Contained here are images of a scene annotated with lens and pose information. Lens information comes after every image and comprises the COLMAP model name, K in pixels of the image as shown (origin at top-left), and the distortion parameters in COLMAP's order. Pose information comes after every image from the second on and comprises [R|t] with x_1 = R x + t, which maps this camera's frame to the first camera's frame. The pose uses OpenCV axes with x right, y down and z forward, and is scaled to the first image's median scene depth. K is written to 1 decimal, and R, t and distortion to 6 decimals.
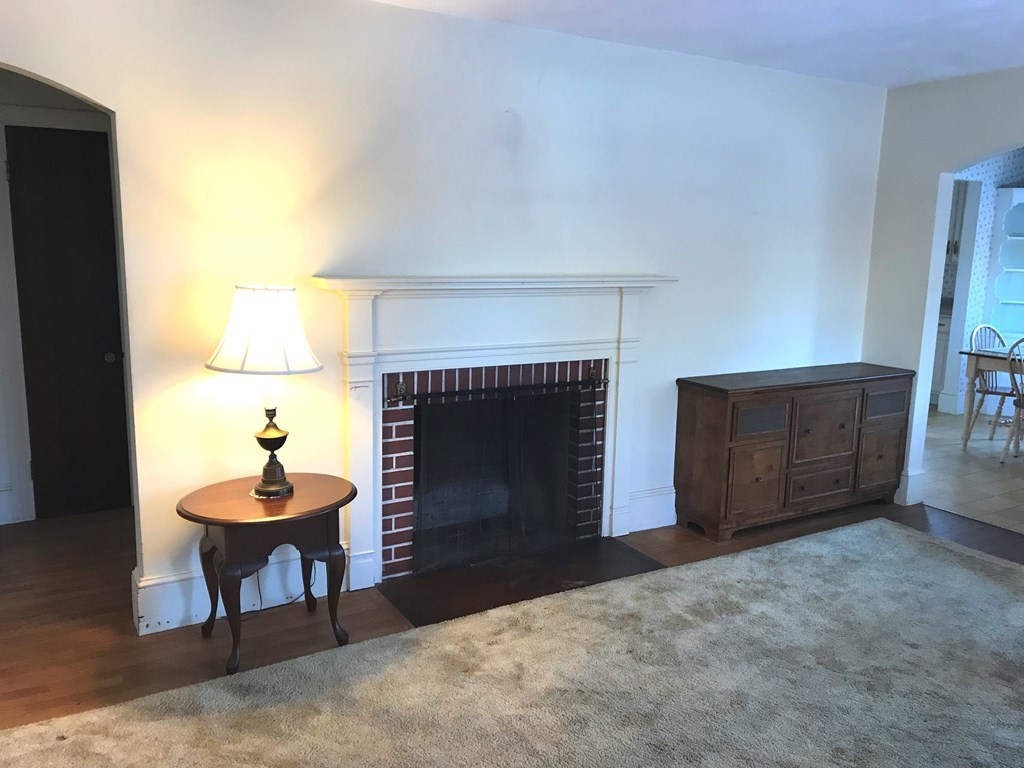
lens RADIAL K [[838.5, 0, 511.3], [0, 838.5, 377.3], [0, 0, 1]] dist [0.026997, -0.011091]
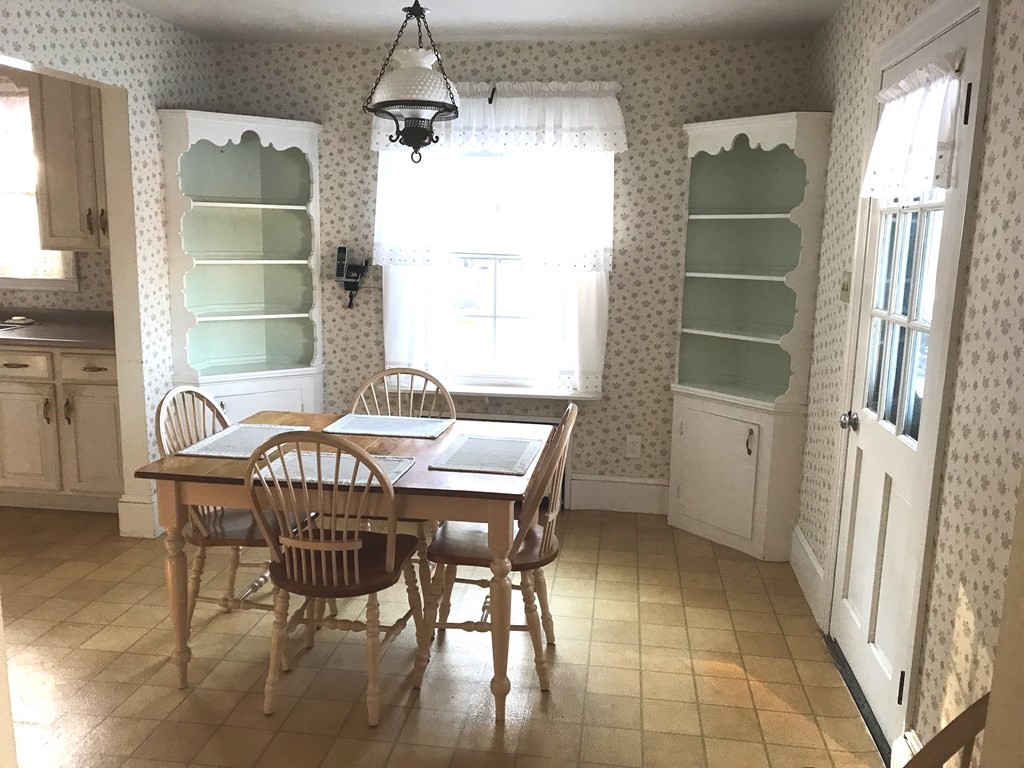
lens RADIAL K [[838.5, 0, 511.3], [0, 838.5, 377.3], [0, 0, 1]] dist [0.026997, -0.011091]
pose [[0.623973, -0.145804, 0.767724, 0.285607], [0.124123, 0.988459, 0.086844, -0.076628], [-0.771526, 0.041104, 0.634869, 0.506015]]
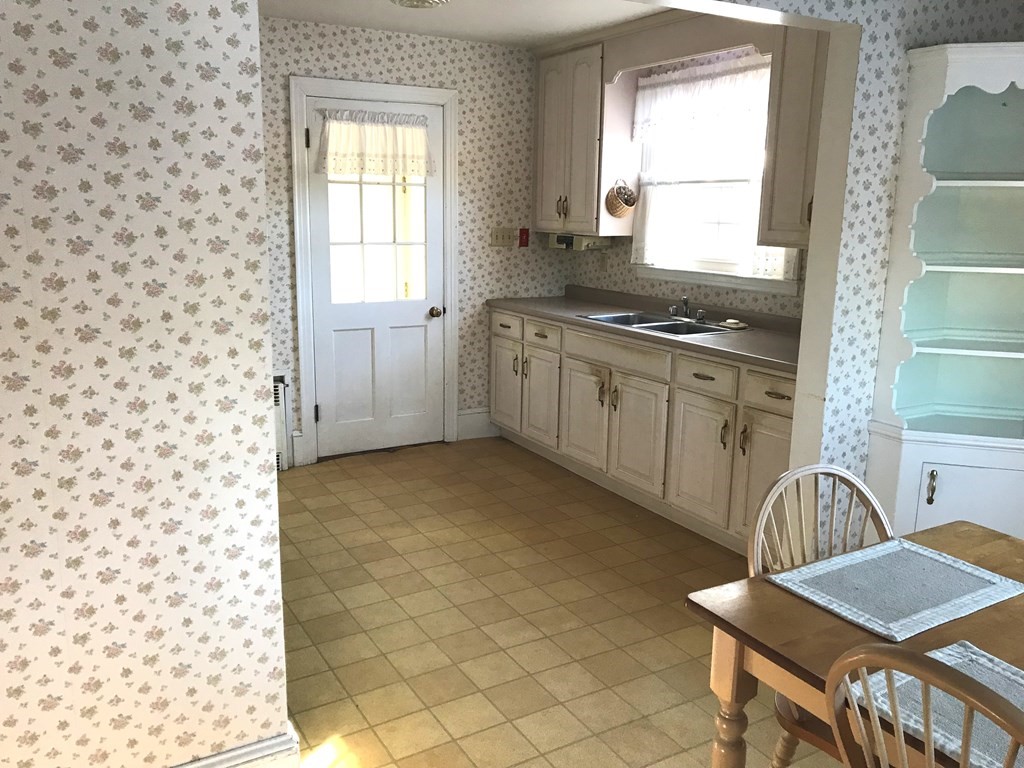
lens RADIAL K [[838.5, 0, 511.3], [0, 838.5, 377.3], [0, 0, 1]] dist [0.026997, -0.011091]
pose [[0.999954, -0.004244, -0.008610, 0.406254], [0.004513, 0.999496, 0.031434, -0.092320], [0.008472, -0.031472, 0.999469, 0.626855]]
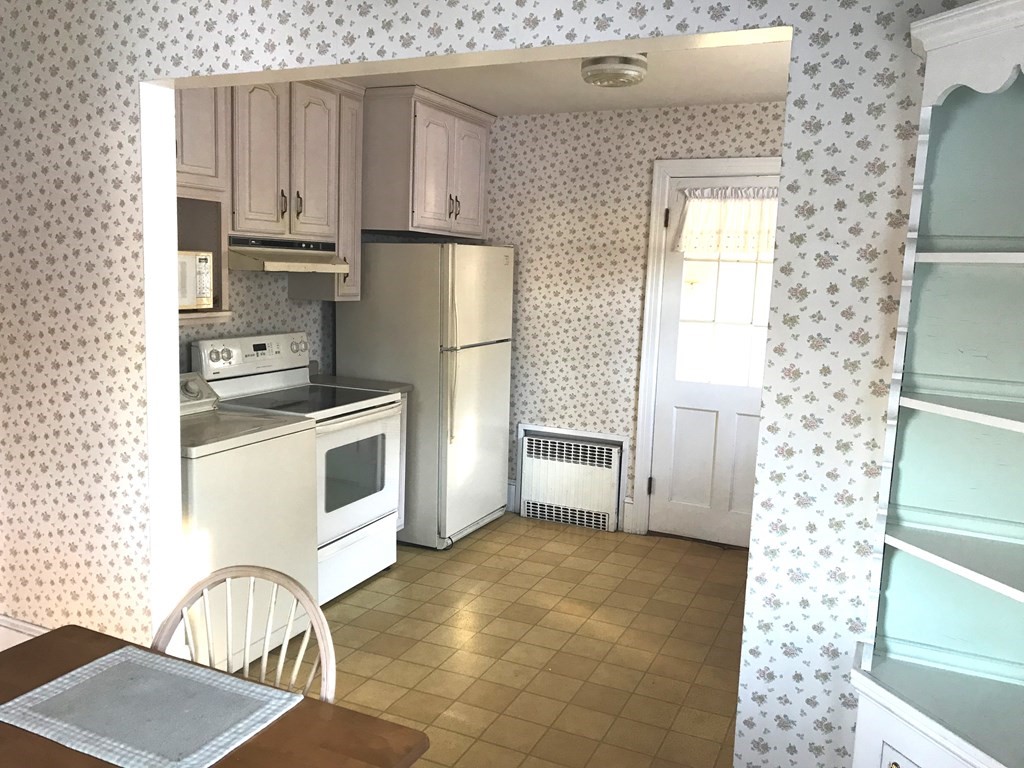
lens RADIAL K [[838.5, 0, 511.3], [0, 838.5, 377.3], [0, 0, 1]] dist [0.026997, -0.011091]
pose [[0.564995, 0.108342, -0.817950, 0.716186], [-0.162005, 0.986611, 0.018778, -0.123018], [0.809033, 0.121903, 0.574982, 0.803143]]
